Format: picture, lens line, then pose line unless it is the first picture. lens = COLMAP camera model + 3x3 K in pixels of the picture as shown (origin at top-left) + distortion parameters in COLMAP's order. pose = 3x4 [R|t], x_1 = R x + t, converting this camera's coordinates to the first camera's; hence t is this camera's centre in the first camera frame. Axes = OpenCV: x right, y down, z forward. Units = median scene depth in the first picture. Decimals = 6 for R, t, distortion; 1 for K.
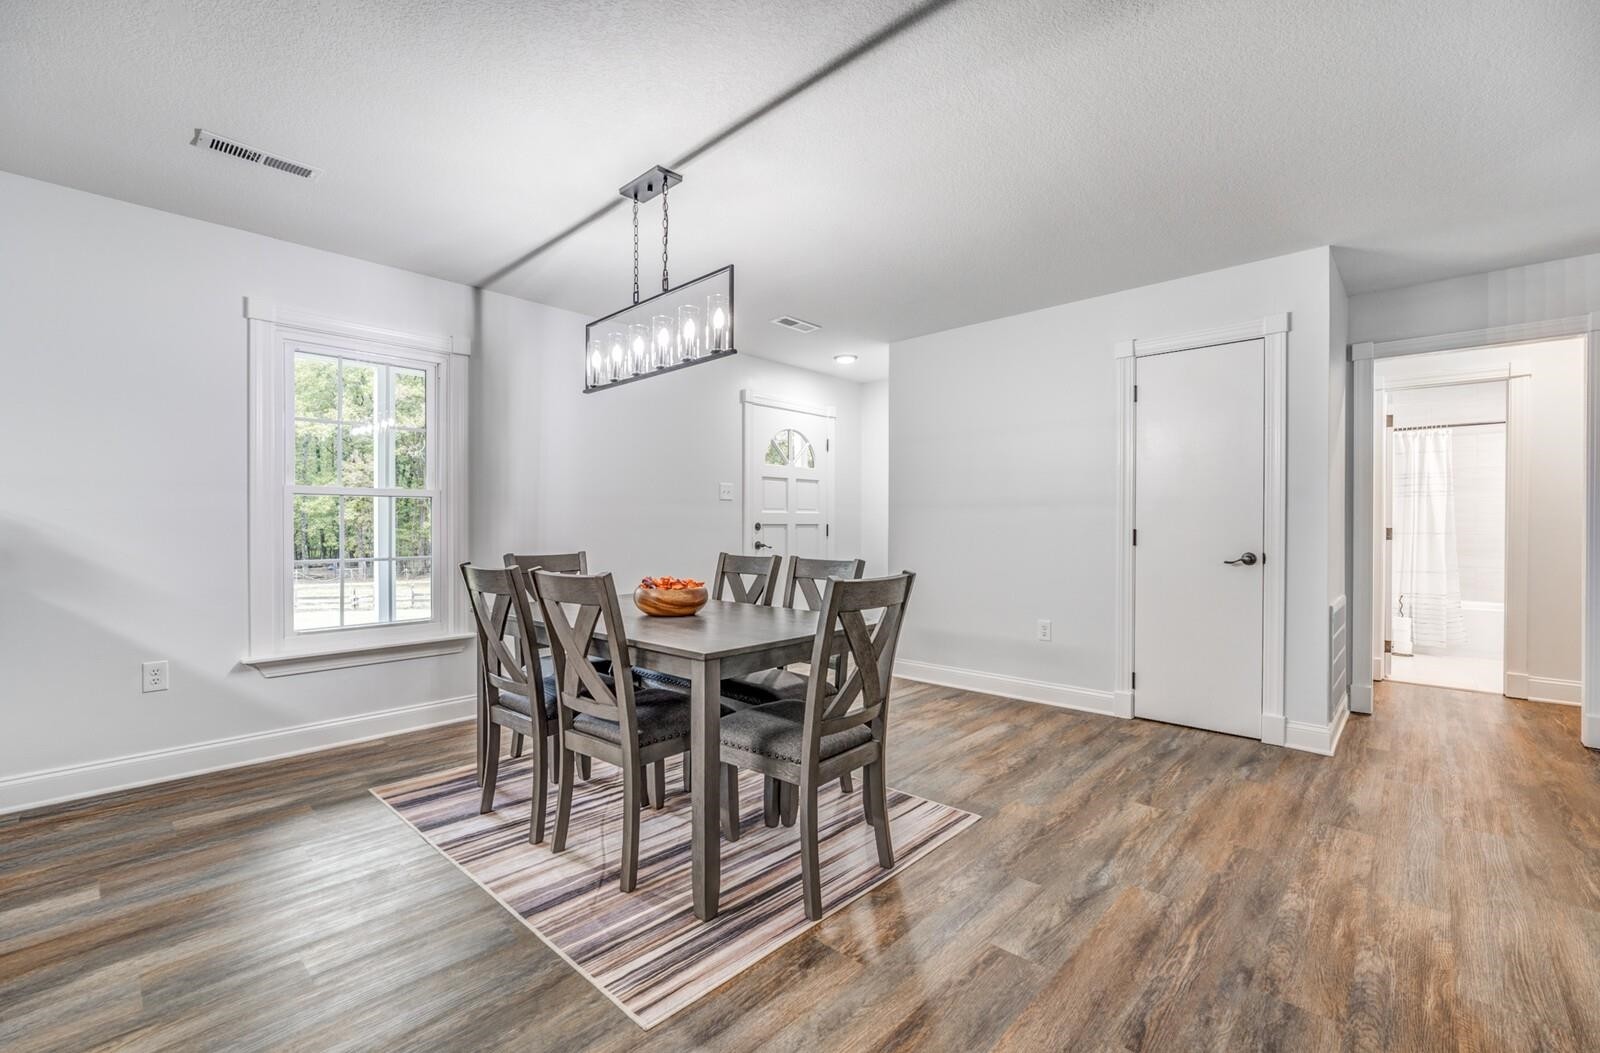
lens RADIAL K [[669.6, 0, 820.0], [0, 669.6, 529.9], [0, 0, 1]] dist [-0.011230, -0.000092]
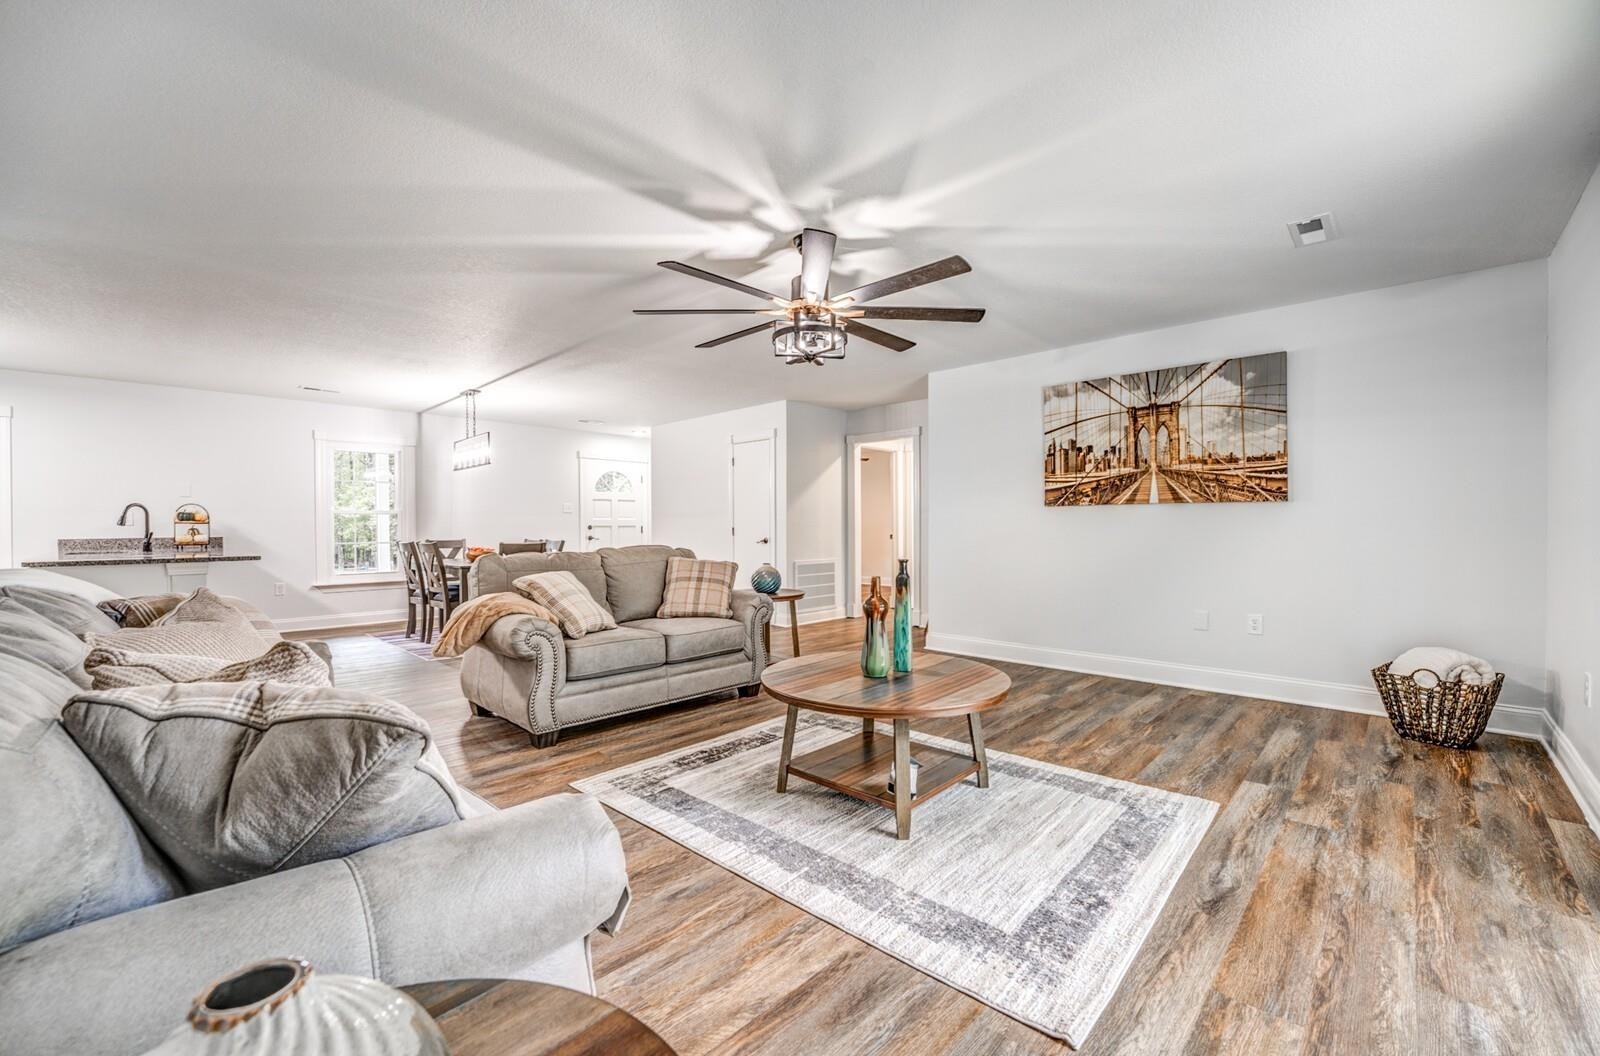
lens RADIAL K [[620.2, 0, 794.1], [0, 620.2, 534.1], [0, 0, 1]] dist [-0.018568, 0.000813]
pose [[0.999719, -0.004465, -0.023263, 0.779630], [0.004598, 0.999973, 0.005662, 0.009729], [0.023237, -0.005768, 0.999713, -0.999399]]
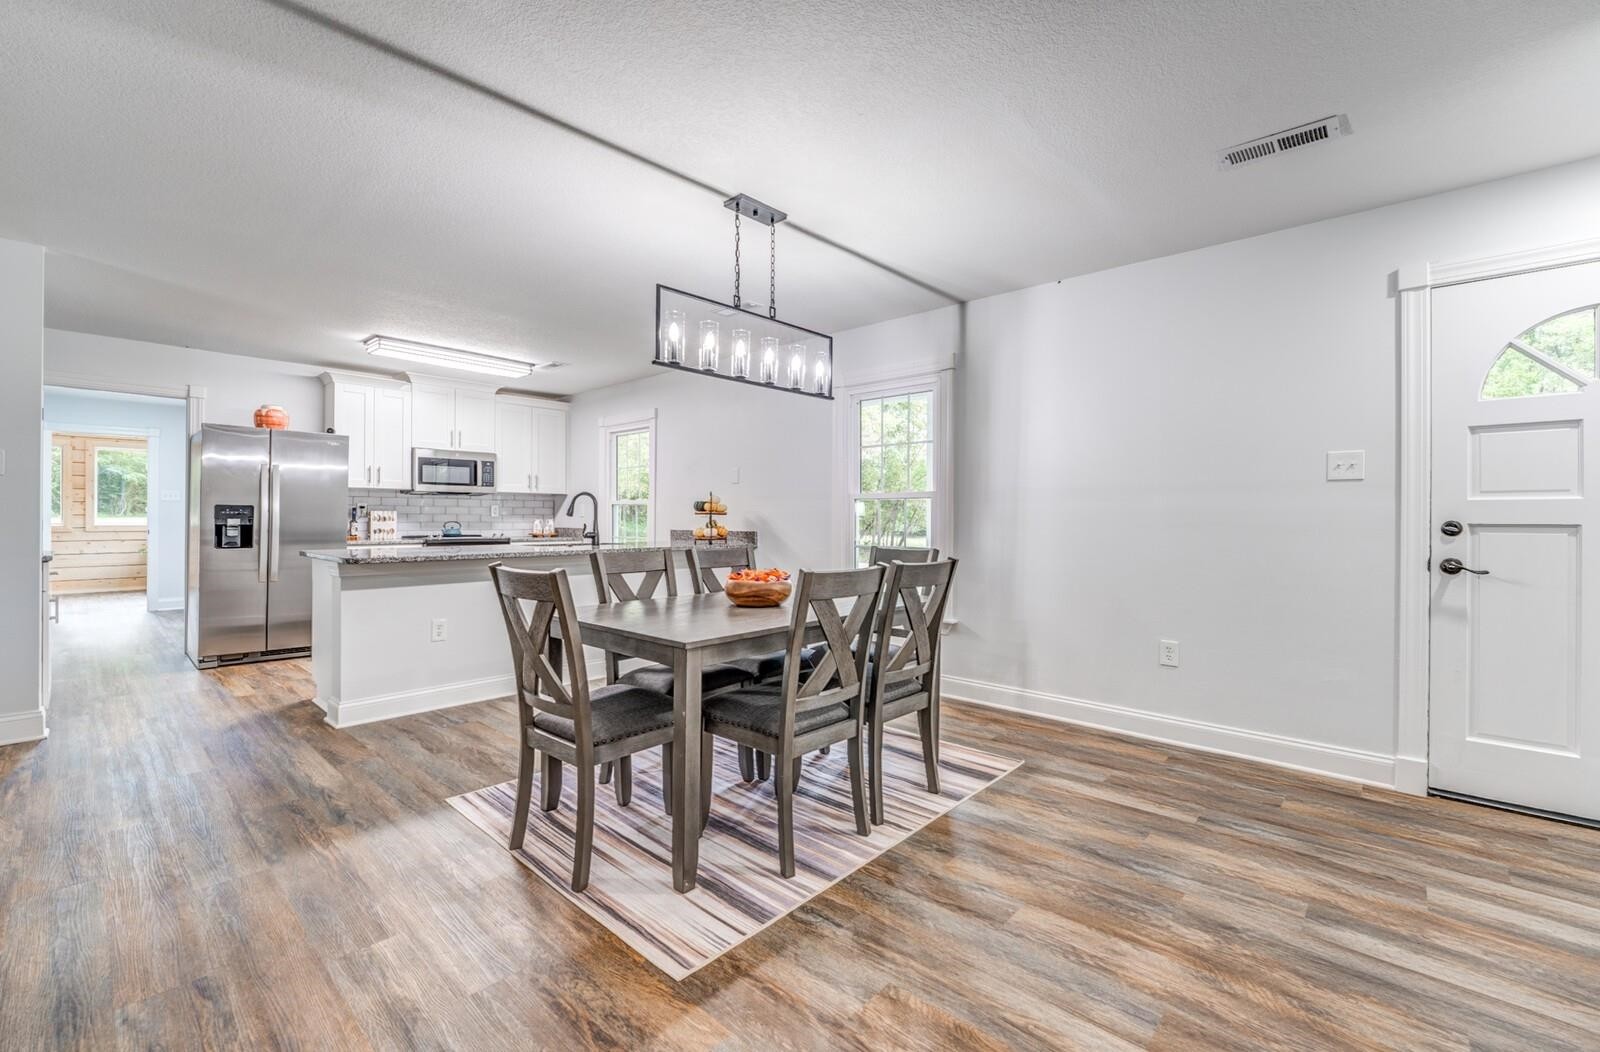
lens RADIAL K [[684.1, 0, 805.1], [0, 684.1, 519.2], [0, 0, 1]] dist [-0.004490, 0.000018]
pose [[-0.010319, 0.003693, -0.999940, 0.675947], [-0.011571, 0.999926, 0.003813, -0.013954], [0.999880, 0.011610, -0.010275, 0.847697]]
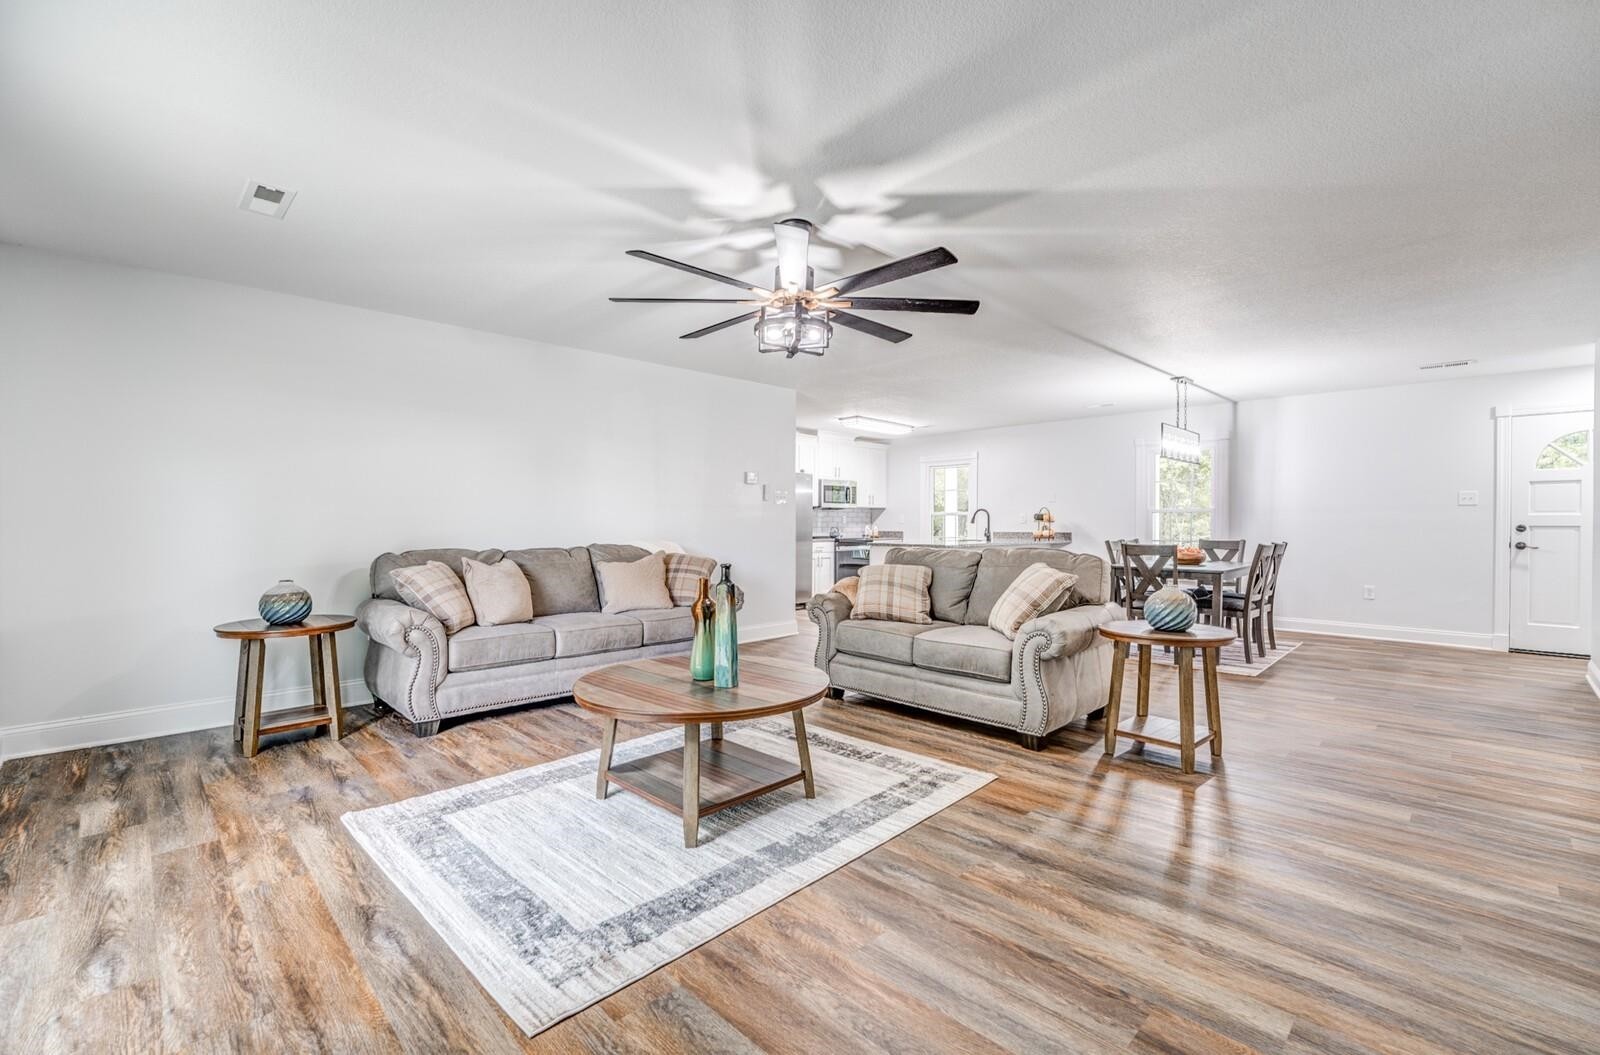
lens RADIAL K [[669.6, 0, 820.0], [0, 669.6, 530.9], [0, 0, 1]] dist [-0.011230, -0.000092]
pose [[0.004022, 0.008741, -0.999954, 1.562129], [-0.010180, 0.999910, 0.008699, 0.001981], [0.999940, 0.010144, 0.004111, -0.214150]]
